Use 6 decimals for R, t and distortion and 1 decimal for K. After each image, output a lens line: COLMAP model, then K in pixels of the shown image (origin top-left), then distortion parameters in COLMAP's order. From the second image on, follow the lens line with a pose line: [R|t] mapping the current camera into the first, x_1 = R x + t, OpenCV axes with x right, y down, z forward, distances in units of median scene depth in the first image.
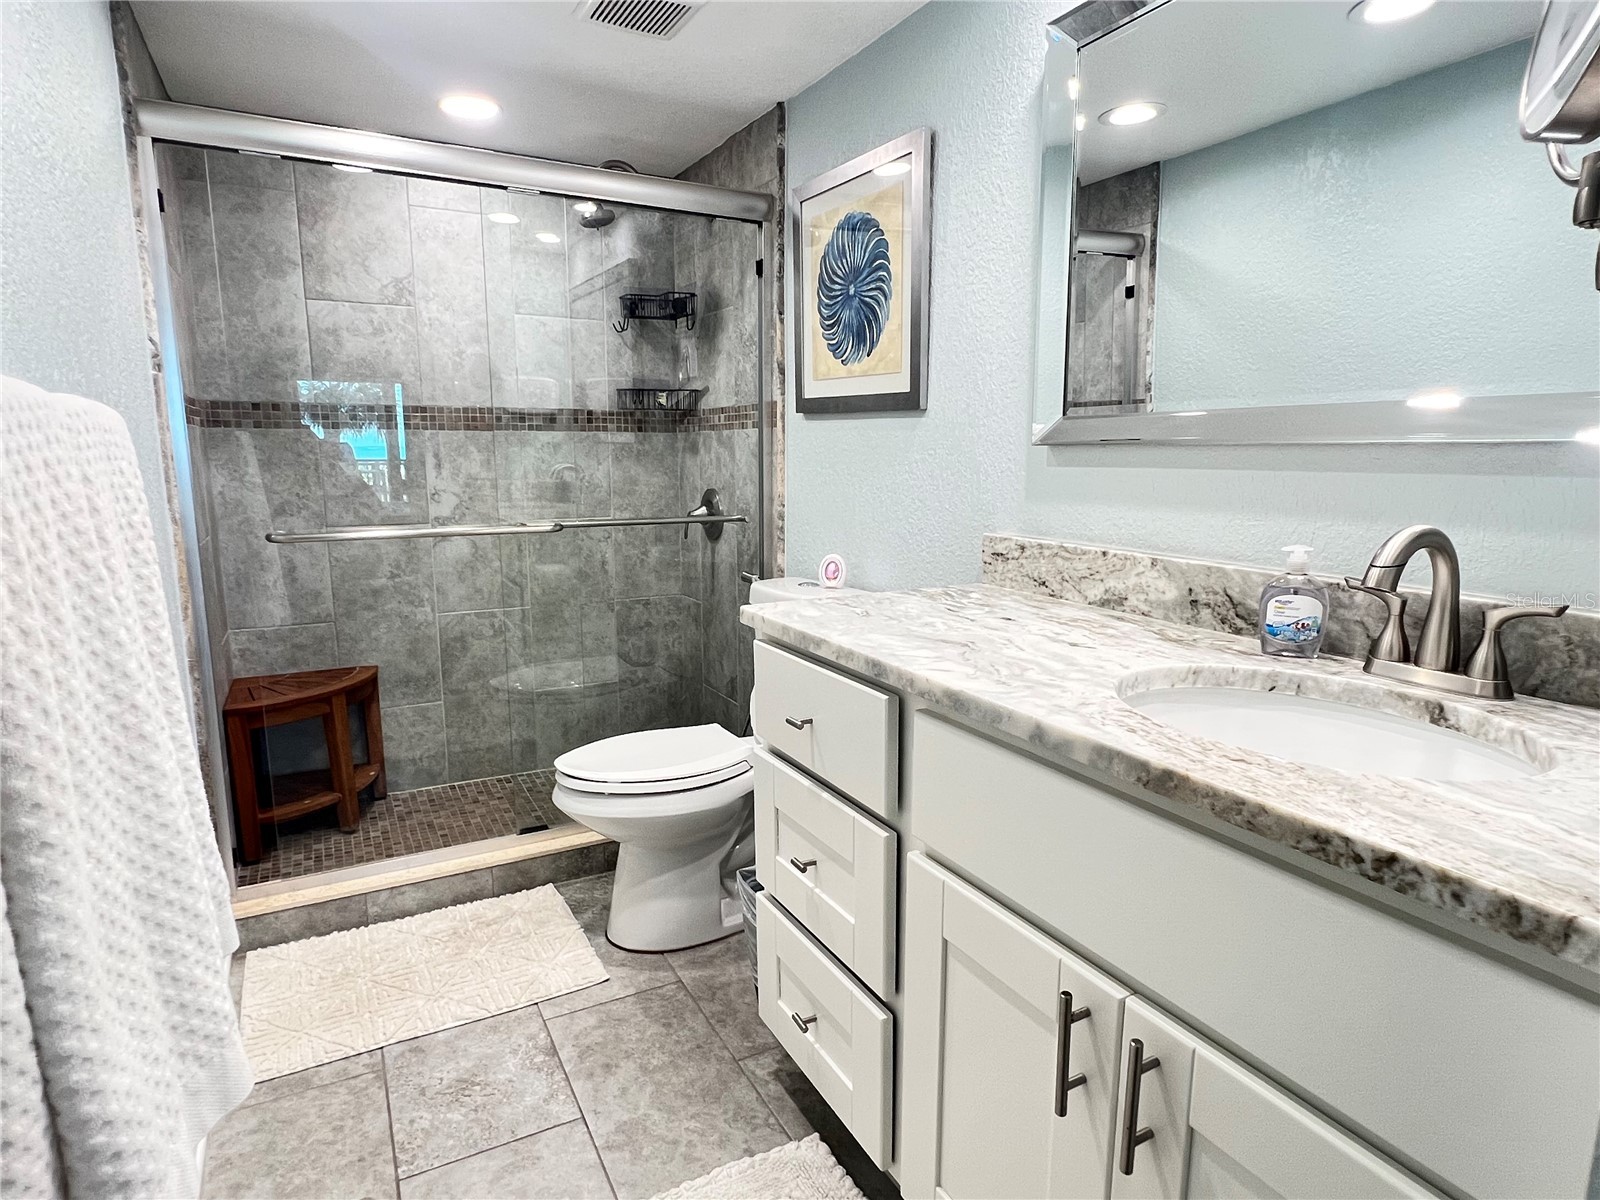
lens RADIAL K [[925.5, 0, 800.0], [0, 925.5, 600.0], [0, 0, 1]] dist [-0.000158, -0.001259]
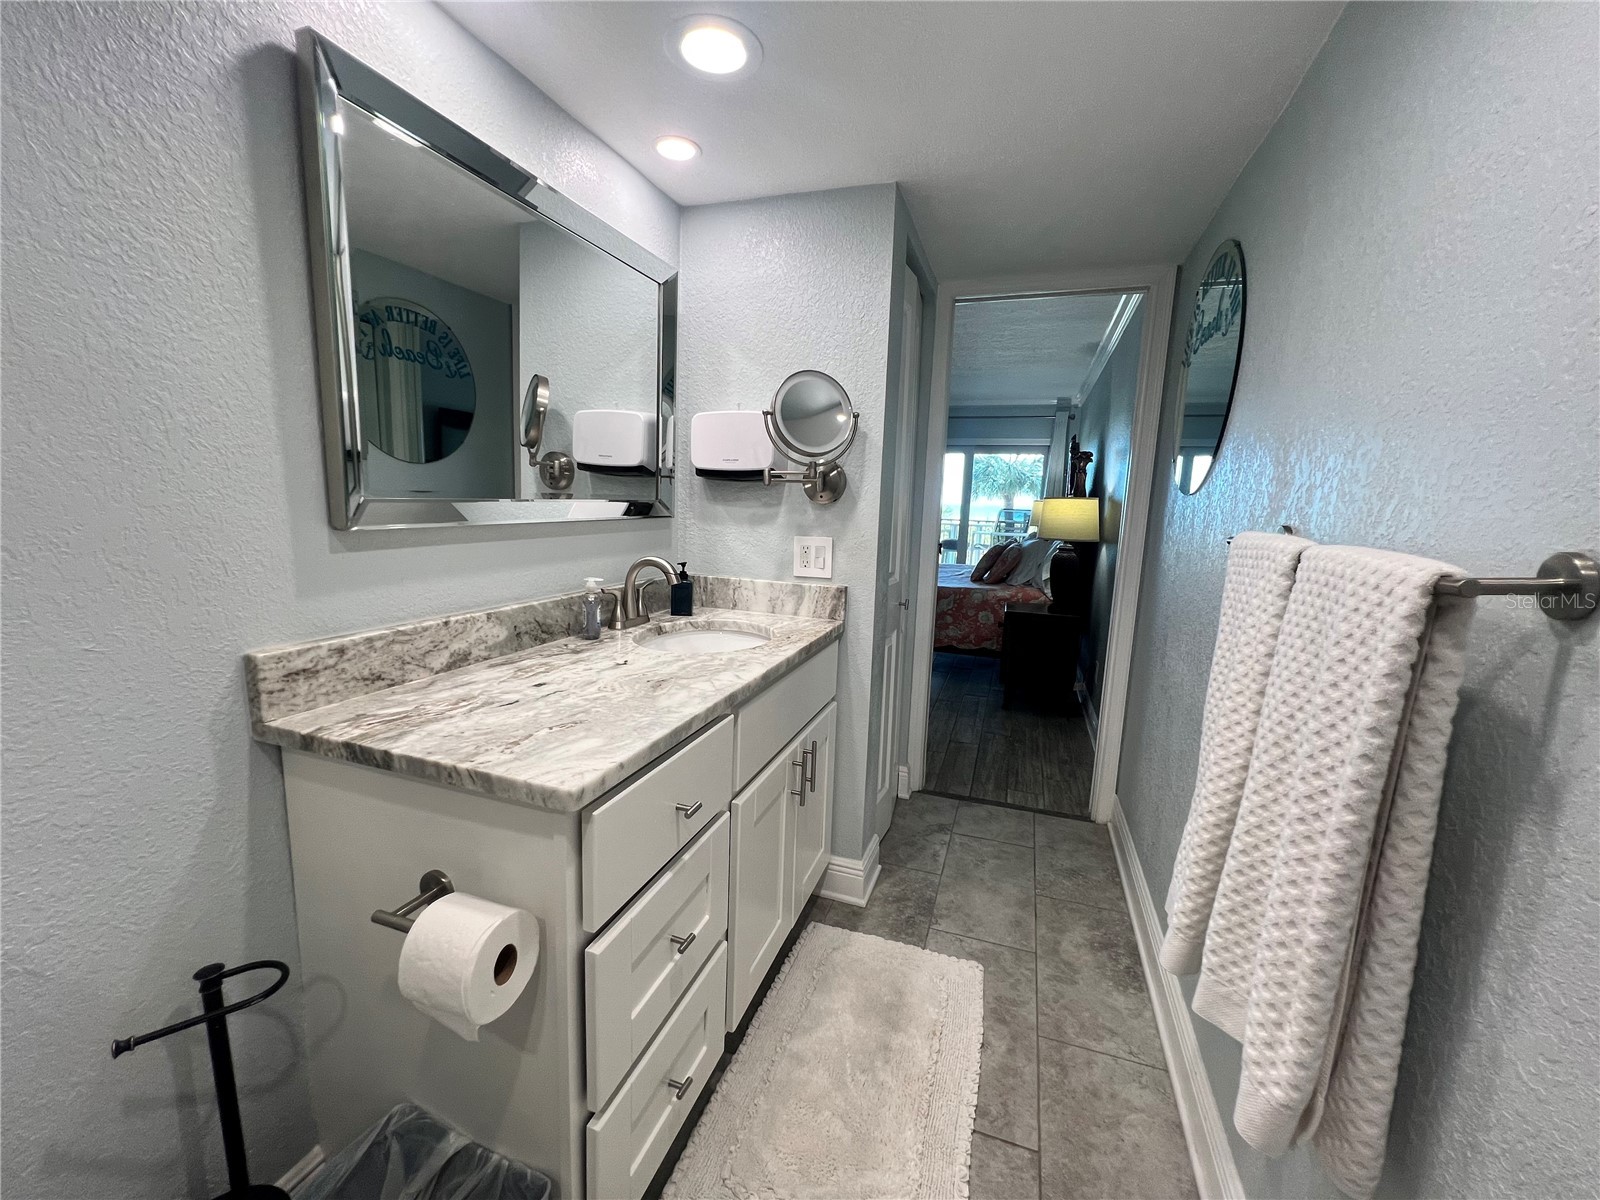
lens RADIAL K [[644.6, 0, 800.0], [0, 644.6, 600.0], [0, 0, 1]] dist [-0.000114, -0.000009]
pose [[-0.676276, -0.139167, 0.723383, -0.515610], [0.085605, 0.960492, 0.264813, -0.245419], [-0.731657, 0.241012, -0.637645, 1.171126]]
